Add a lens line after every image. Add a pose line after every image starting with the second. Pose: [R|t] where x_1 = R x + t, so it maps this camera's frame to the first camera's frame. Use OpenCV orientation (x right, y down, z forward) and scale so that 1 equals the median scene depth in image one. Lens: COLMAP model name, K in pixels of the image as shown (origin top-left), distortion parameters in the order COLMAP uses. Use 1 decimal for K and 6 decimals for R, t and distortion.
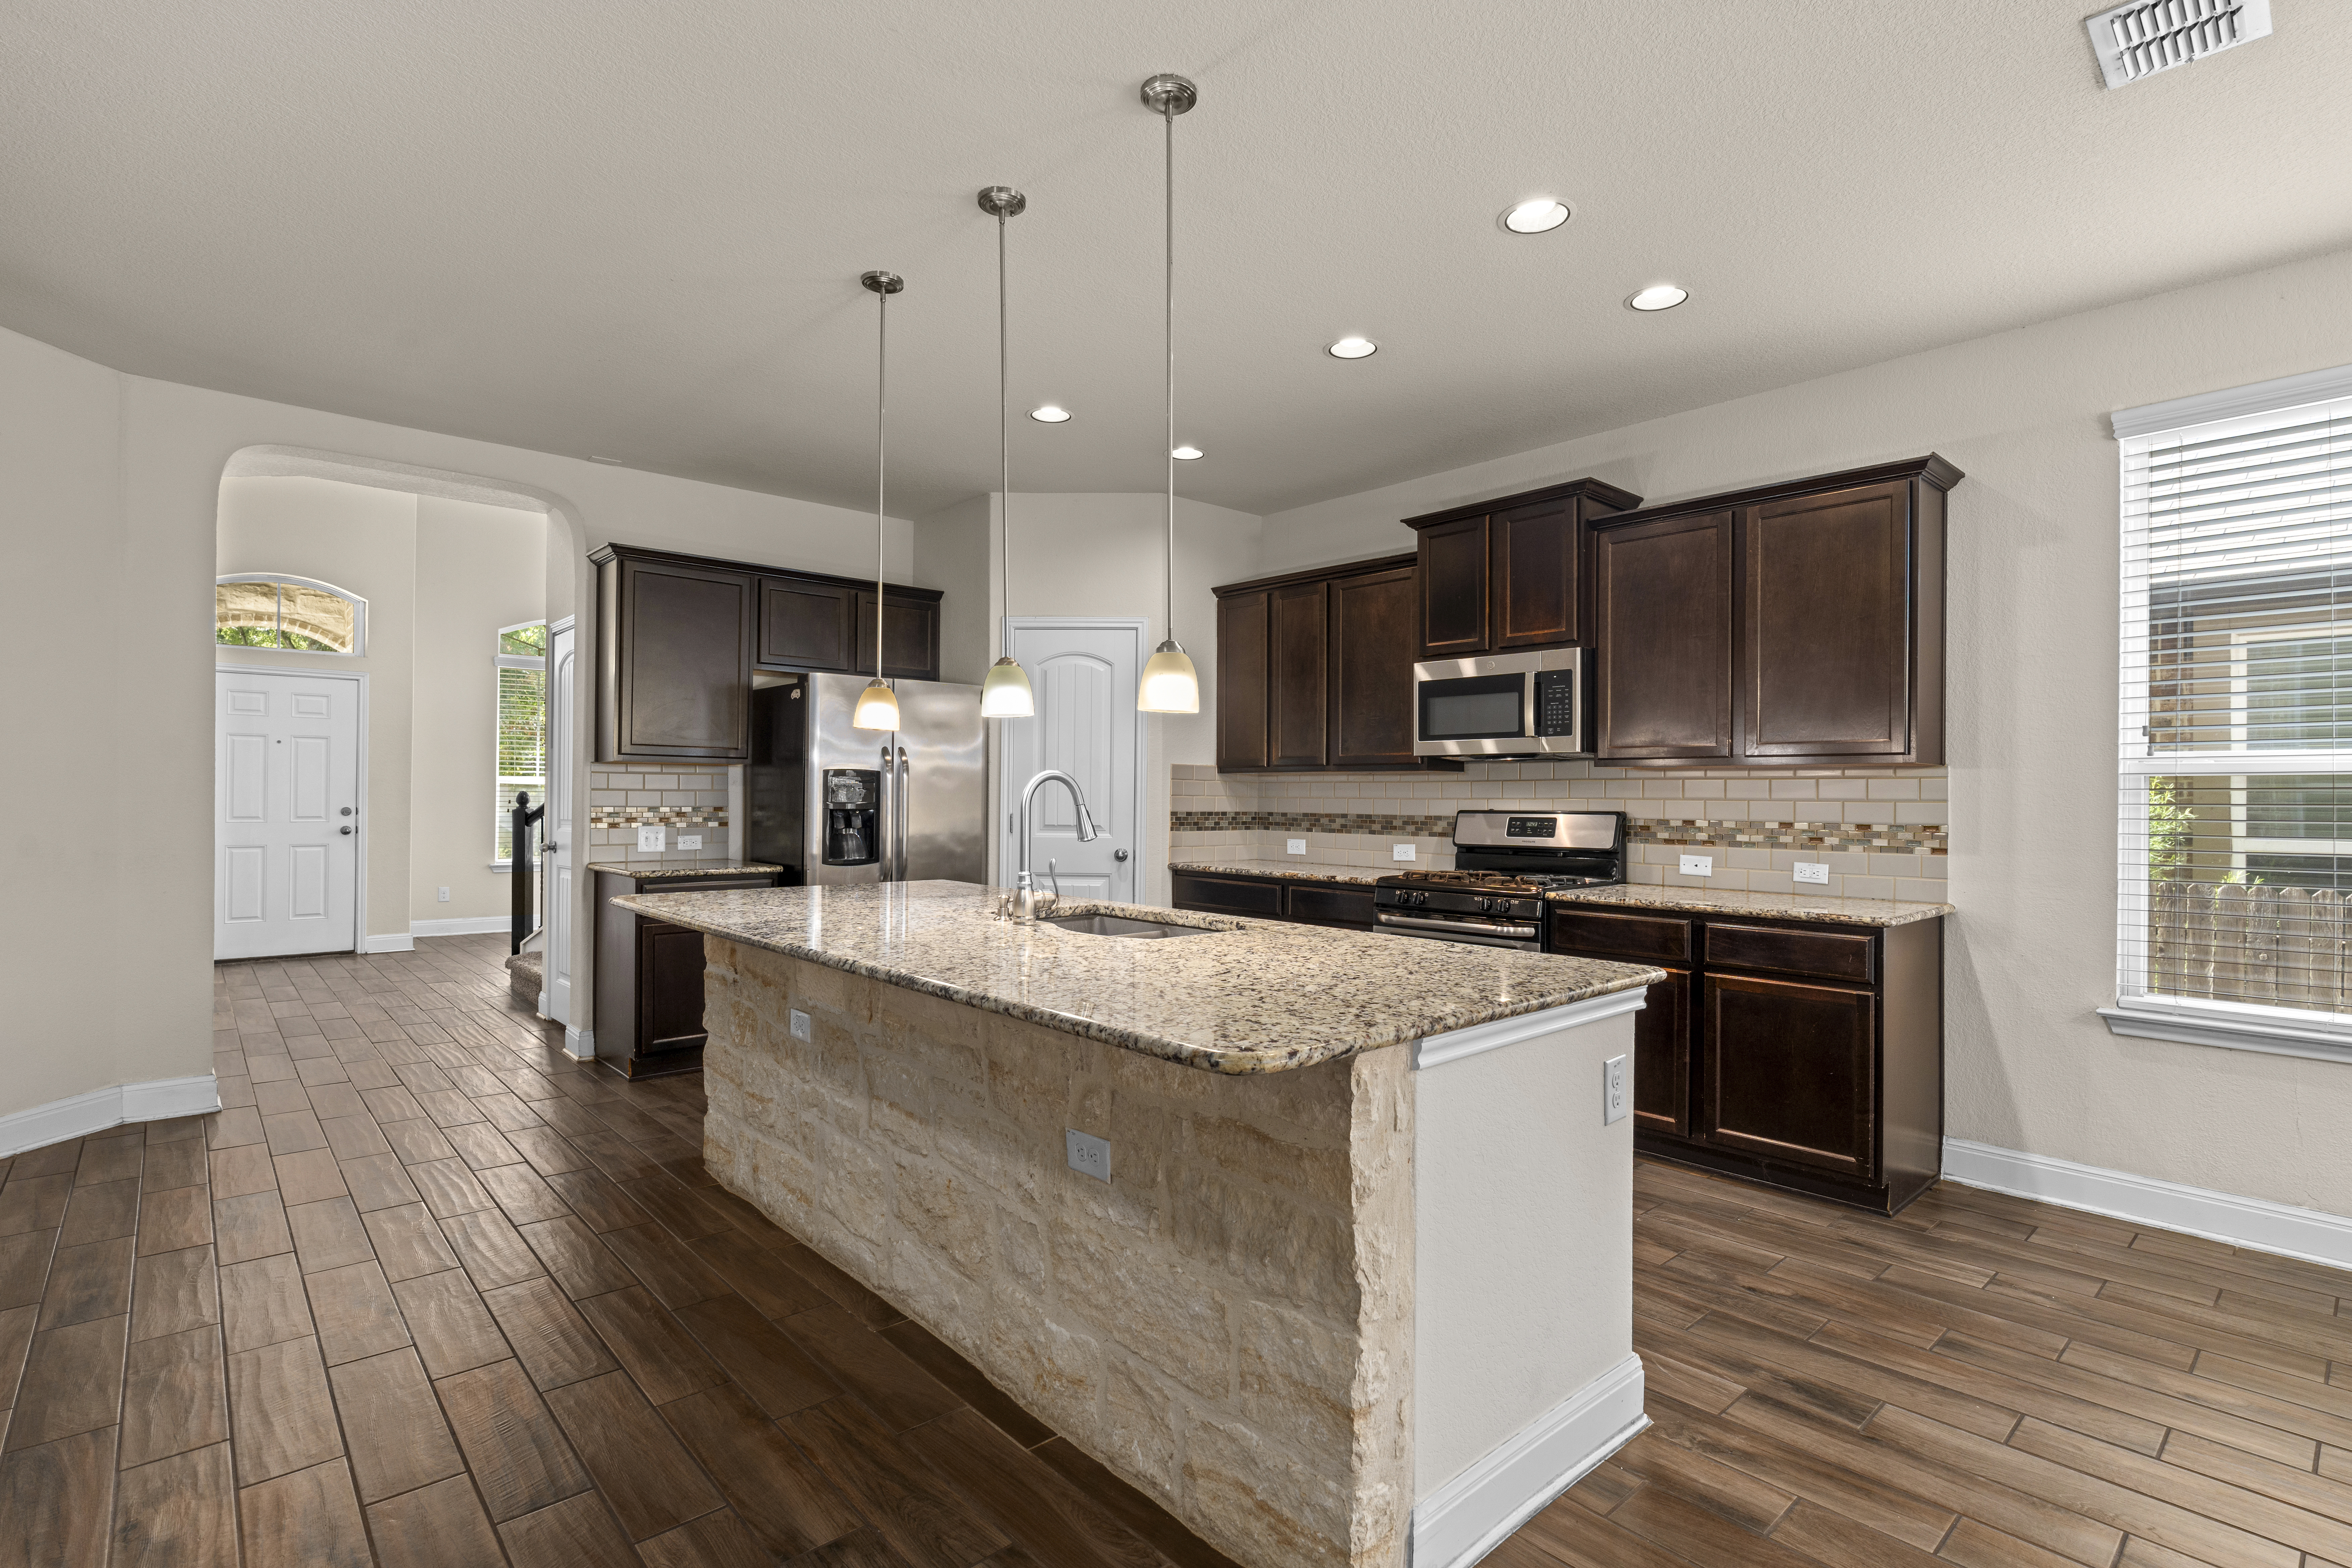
lens RADIAL K [[1121.0, 0, 1170.9], [0, 1121.0, 788.4], [0, 0, 1]] dist [0.000172, 0.000206]
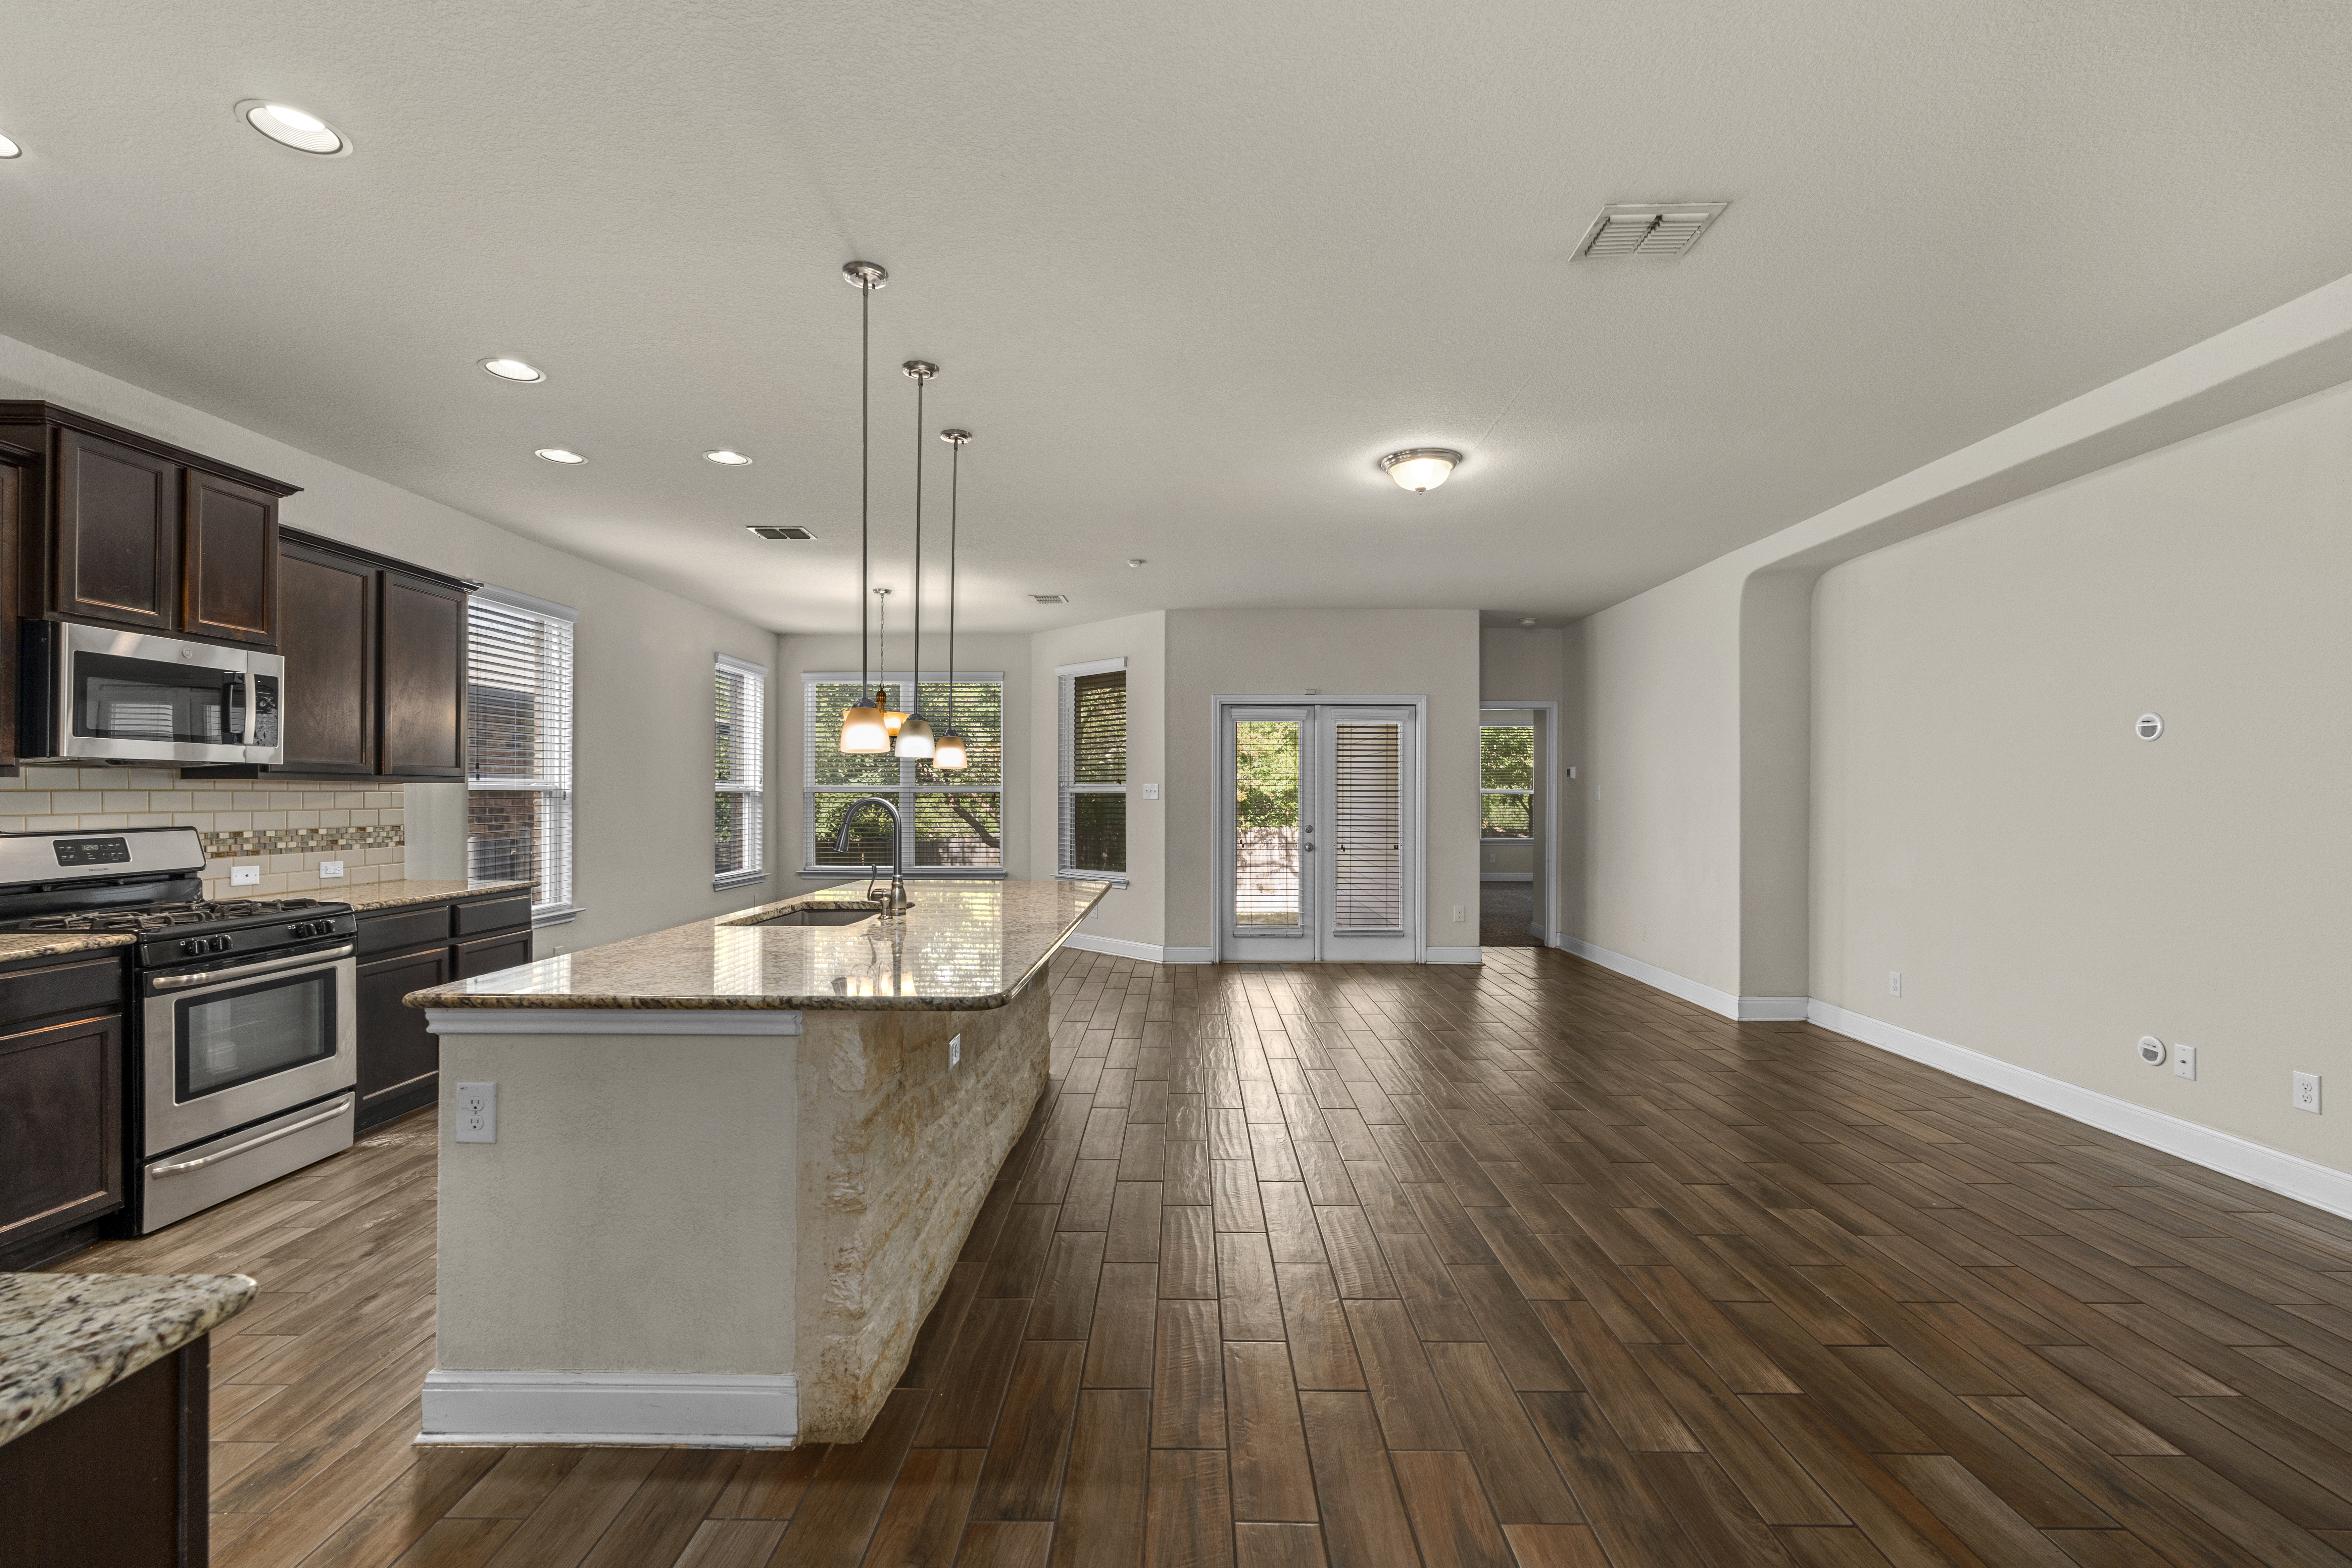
lens RADIAL K [[1024.6, 0, 1174.9], [0, 1024.6, 789.2], [0, 0, 1]] dist [-0.001446, -0.000567]
pose [[-0.739321, -0.006146, 0.673325, -0.830342], [-0.012890, 0.999904, -0.005027, -0.017237], [-0.673229, -0.012395, -0.739330, 1.179612]]
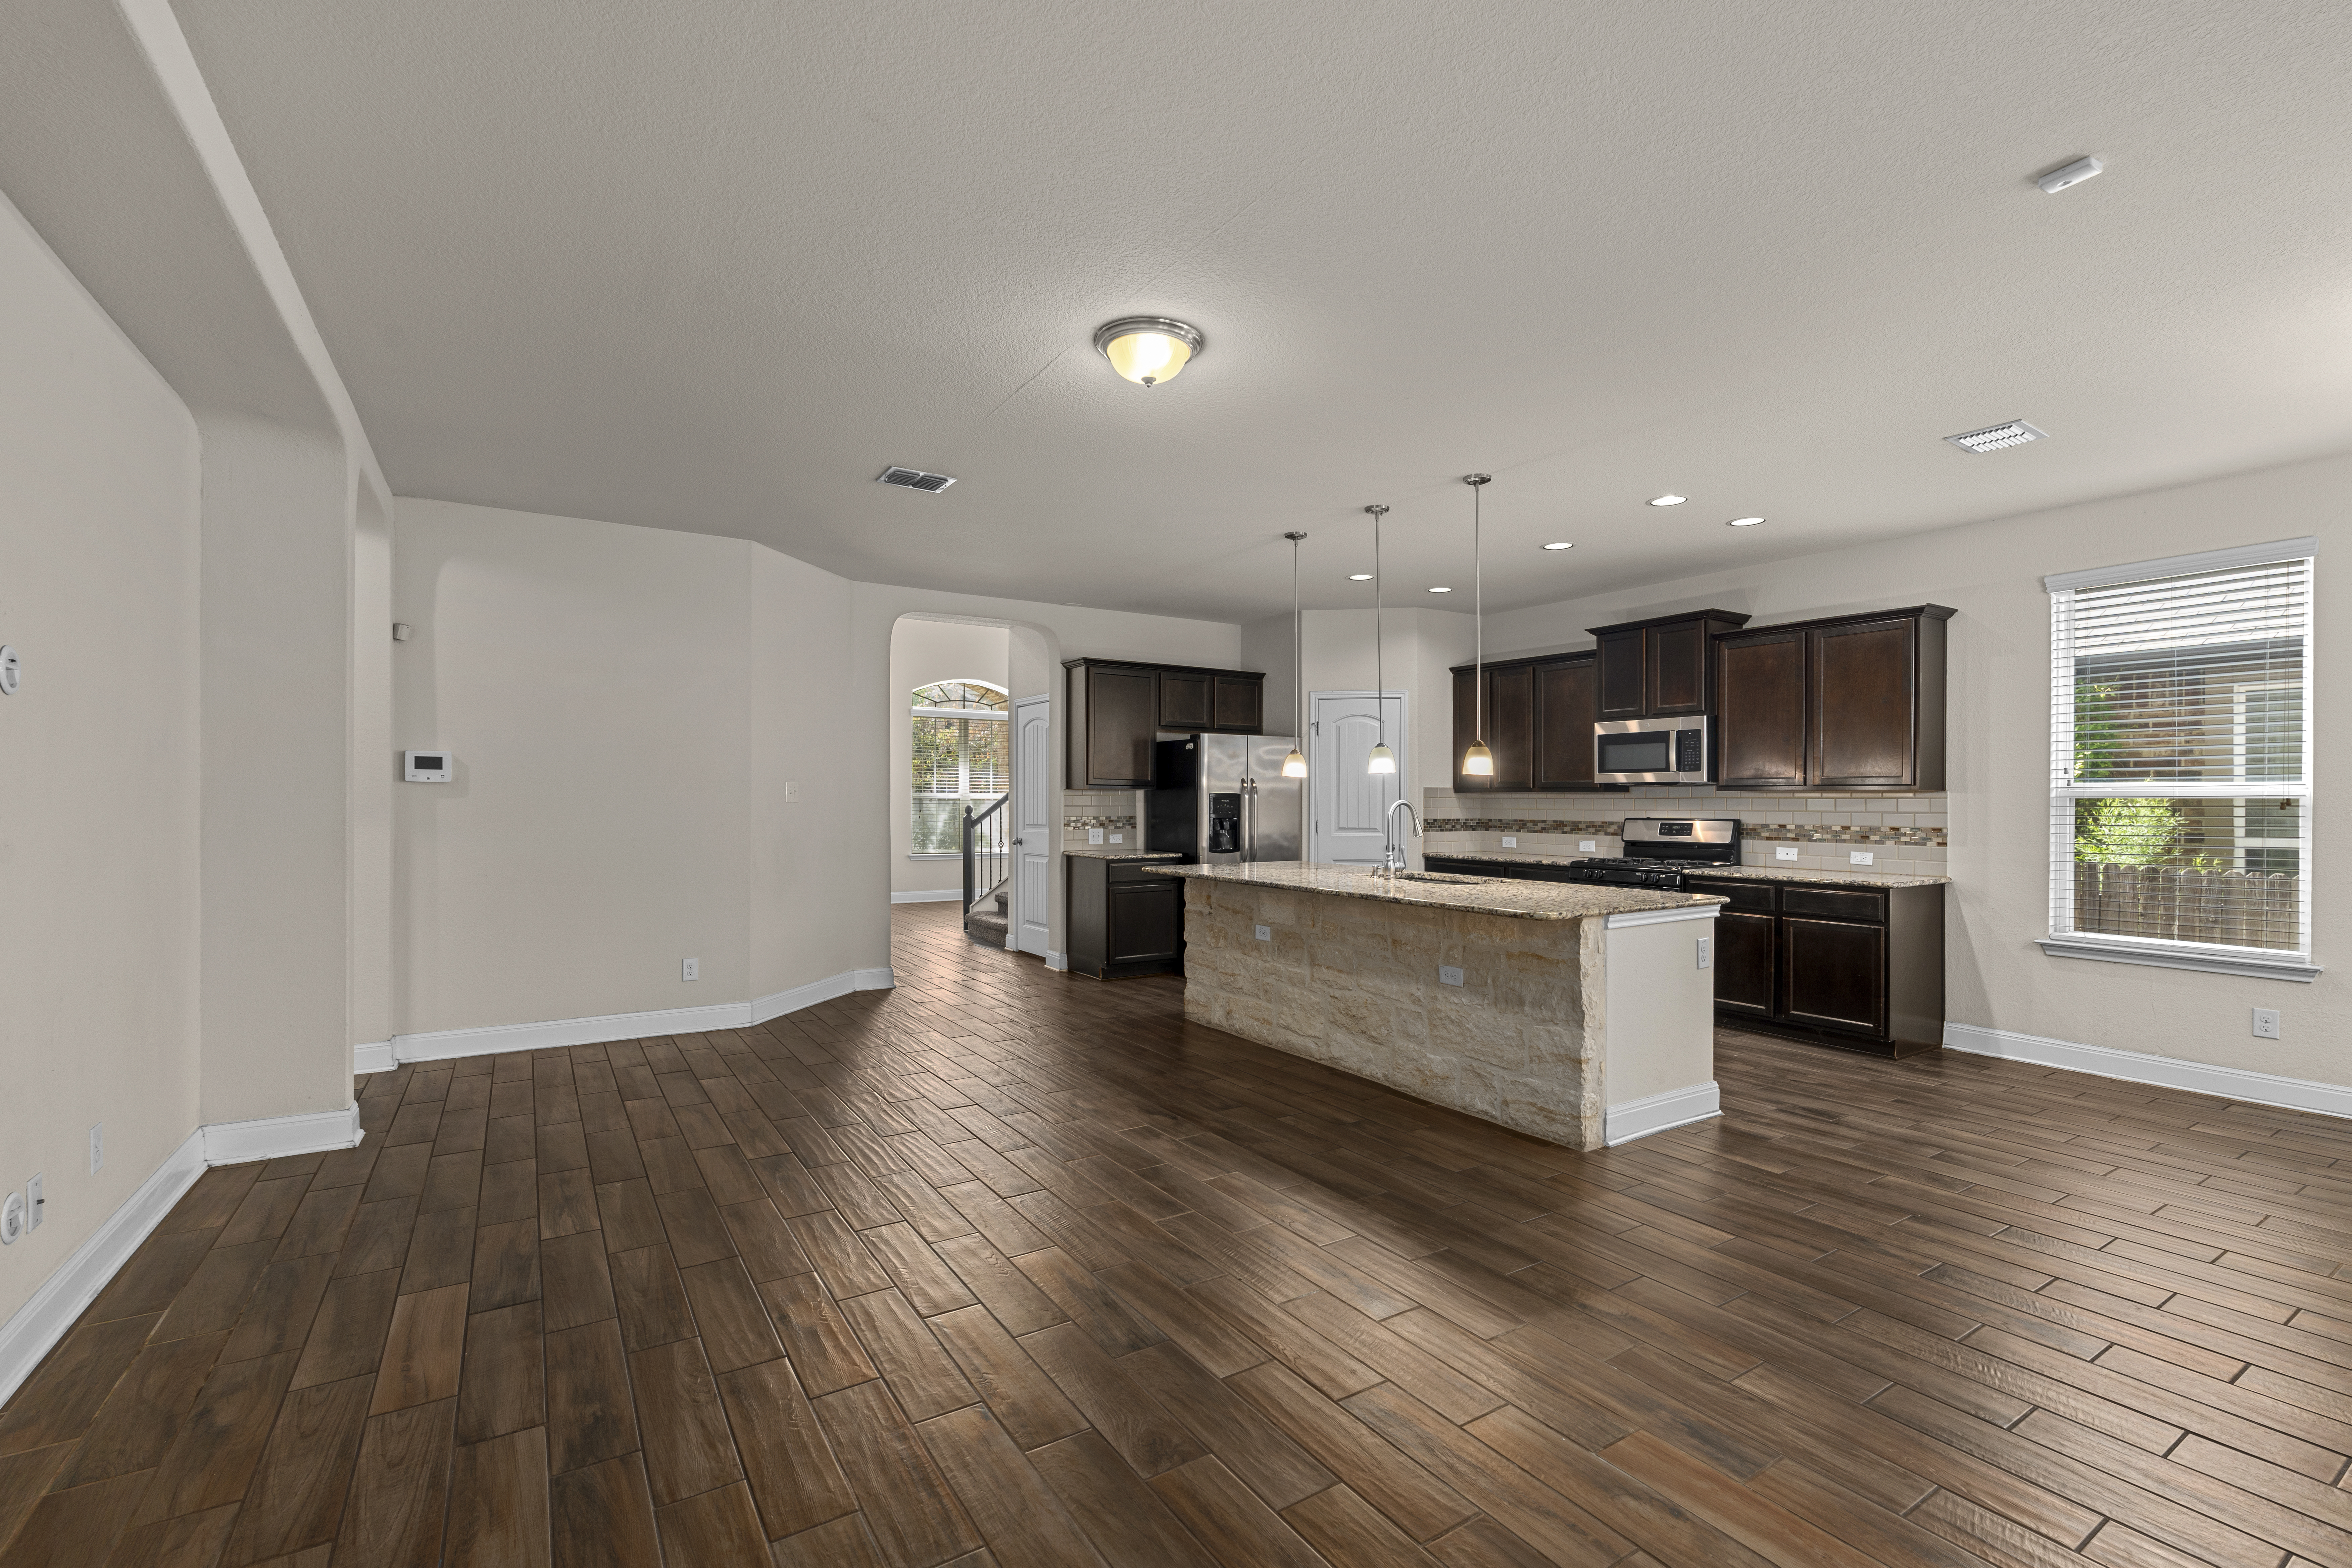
lens RADIAL K [[1029.5, 0, 1177.7], [0, 1029.5, 797.3], [0, 0, 1]] dist [0.001873, 0.000520]
pose [[0.987238, -0.005019, -0.159171, -0.145322], [0.005785, 0.999974, 0.004353, -0.021927], [0.159145, -0.005218, 0.987242, -0.573220]]
